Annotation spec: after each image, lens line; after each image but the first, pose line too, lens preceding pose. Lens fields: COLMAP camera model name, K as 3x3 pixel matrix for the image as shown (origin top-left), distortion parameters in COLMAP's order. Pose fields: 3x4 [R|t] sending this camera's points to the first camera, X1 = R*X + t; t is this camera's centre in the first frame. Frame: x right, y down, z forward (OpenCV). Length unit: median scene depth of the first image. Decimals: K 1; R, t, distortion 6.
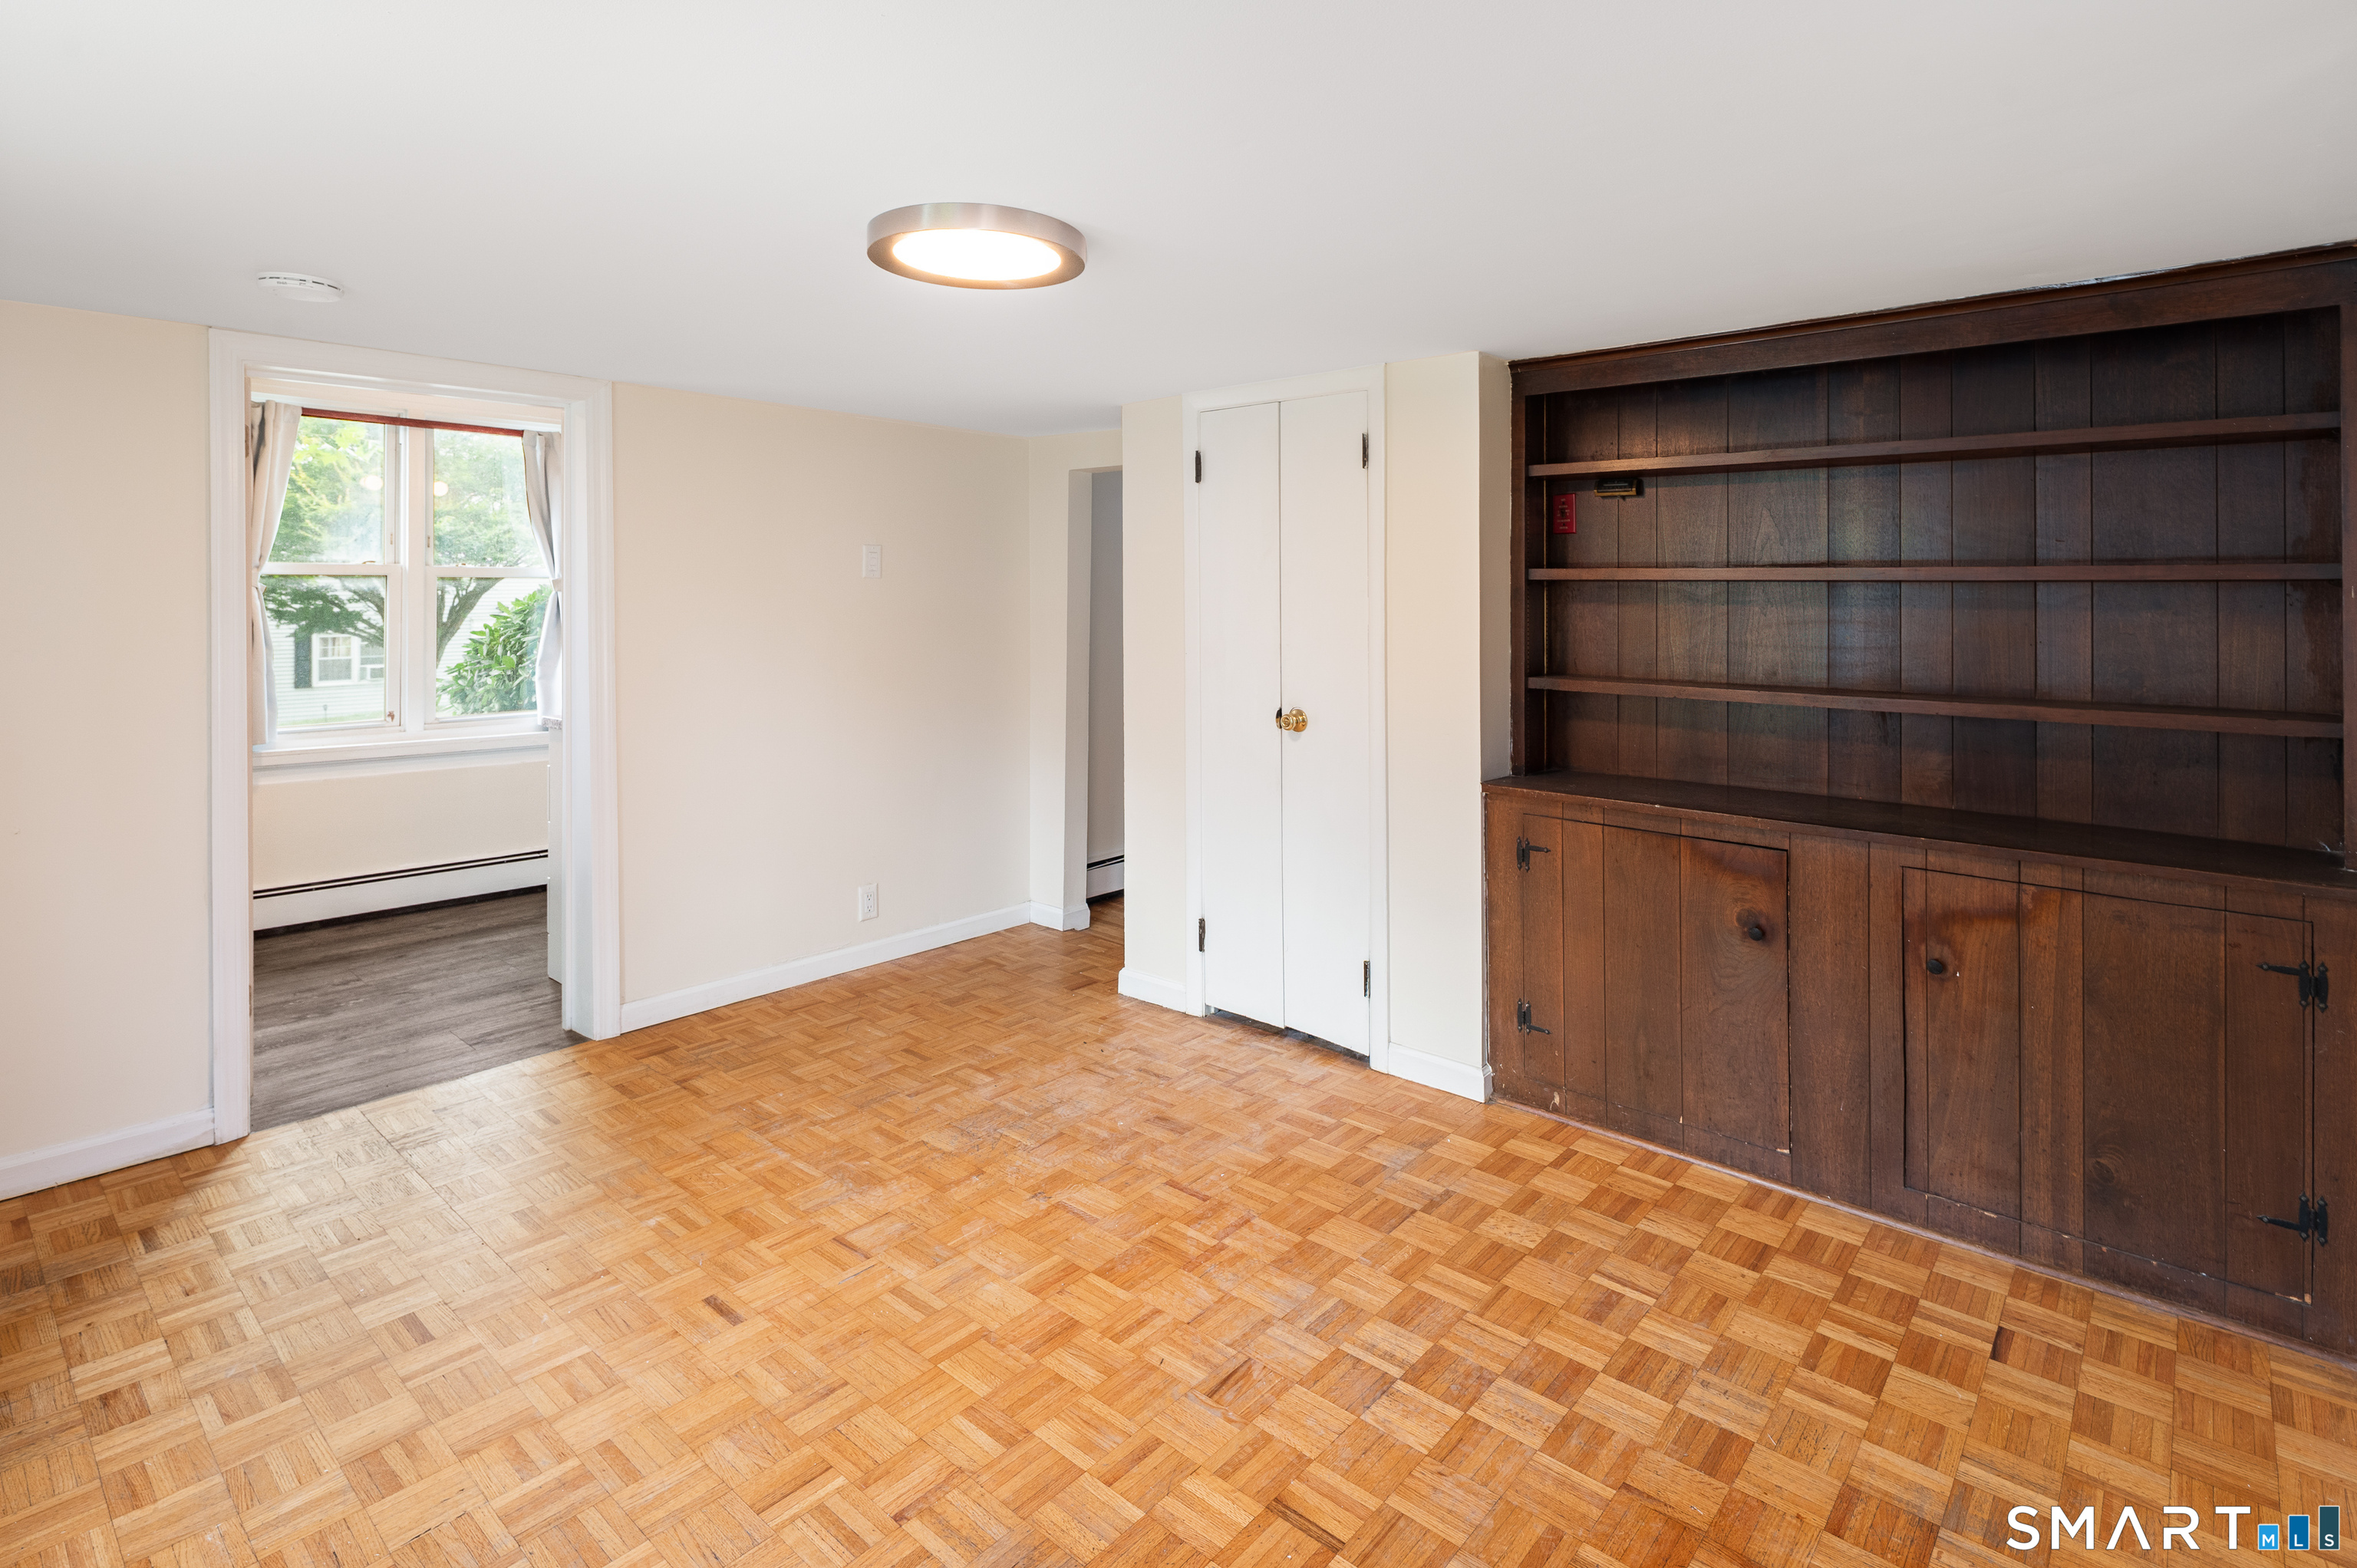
lens RADIAL K [[1150.2, 0, 1175.7], [0, 1150.2, 575.4], [0, 0, 1]] dist [0.001053, -0.000587]
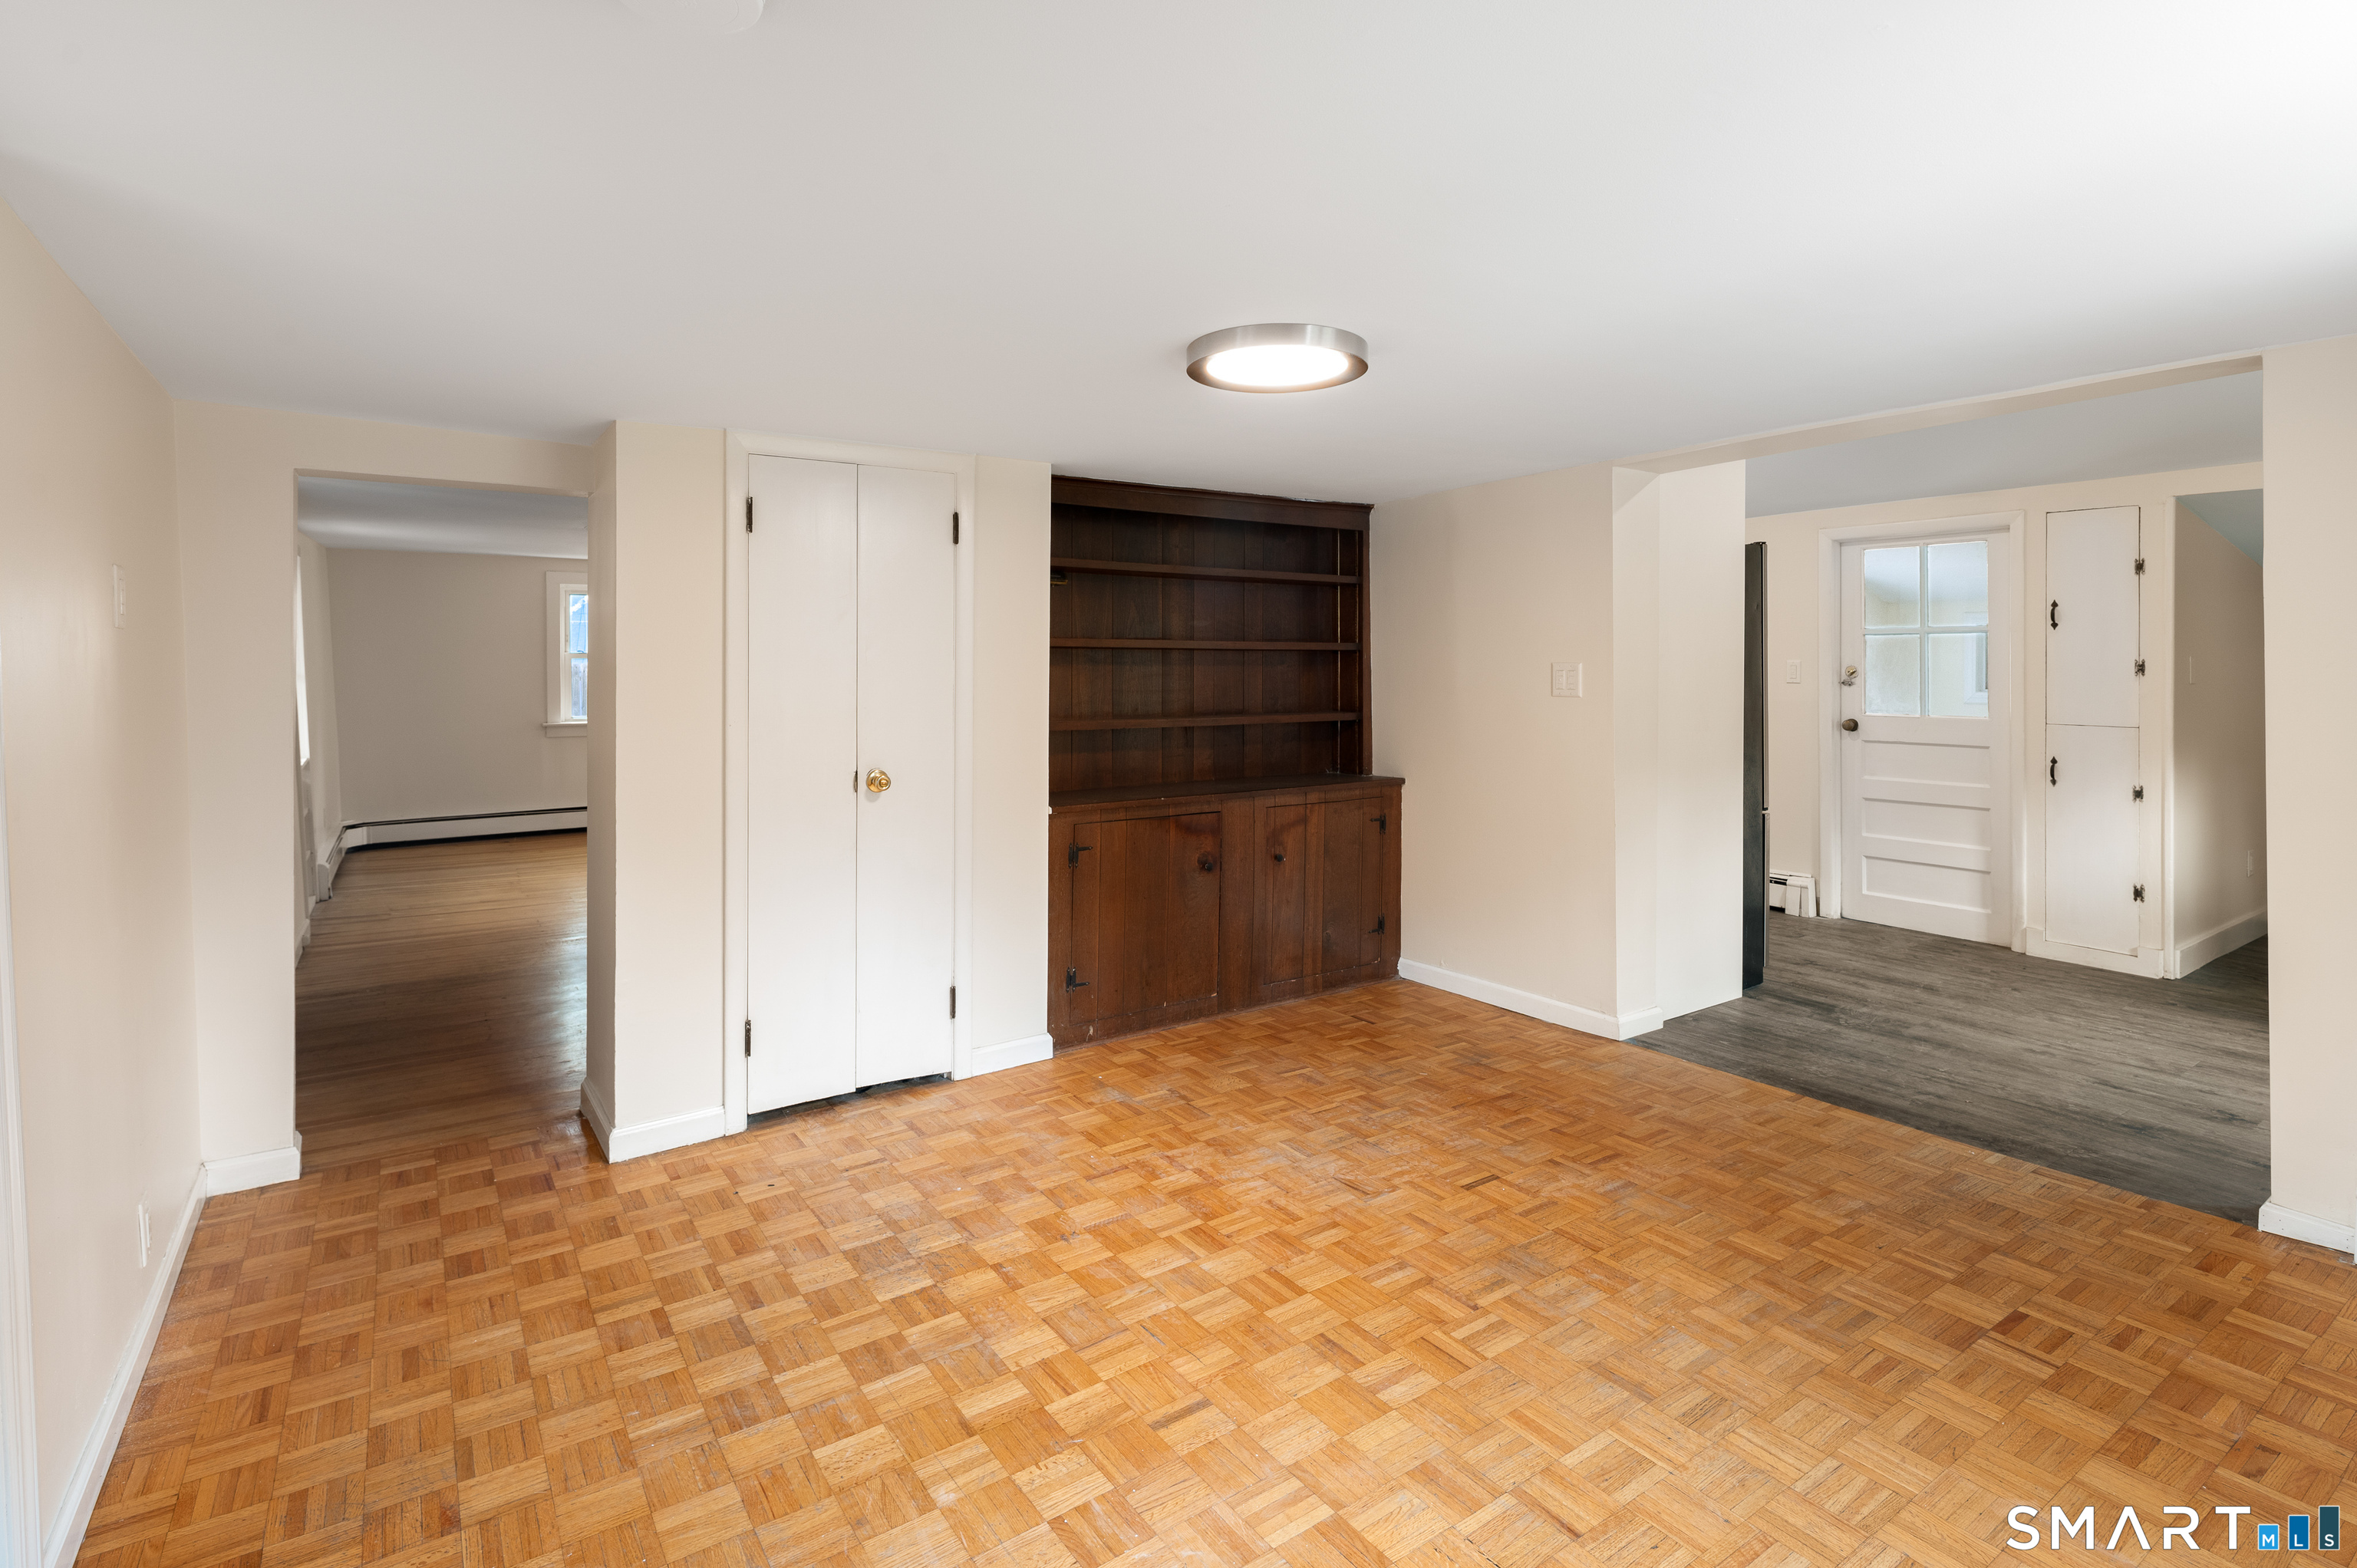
lens RADIAL K [[1147.3, 0, 1183.5], [0, 1147.3, 657.5], [0, 0, 1]] dist [0.001342, -0.000814]
pose [[0.250229, 0.003558, 0.968180, -1.045887], [-0.009045, 0.999958, -0.001337, 0.019978], [-0.968144, -0.008423, 0.250250, 0.620881]]
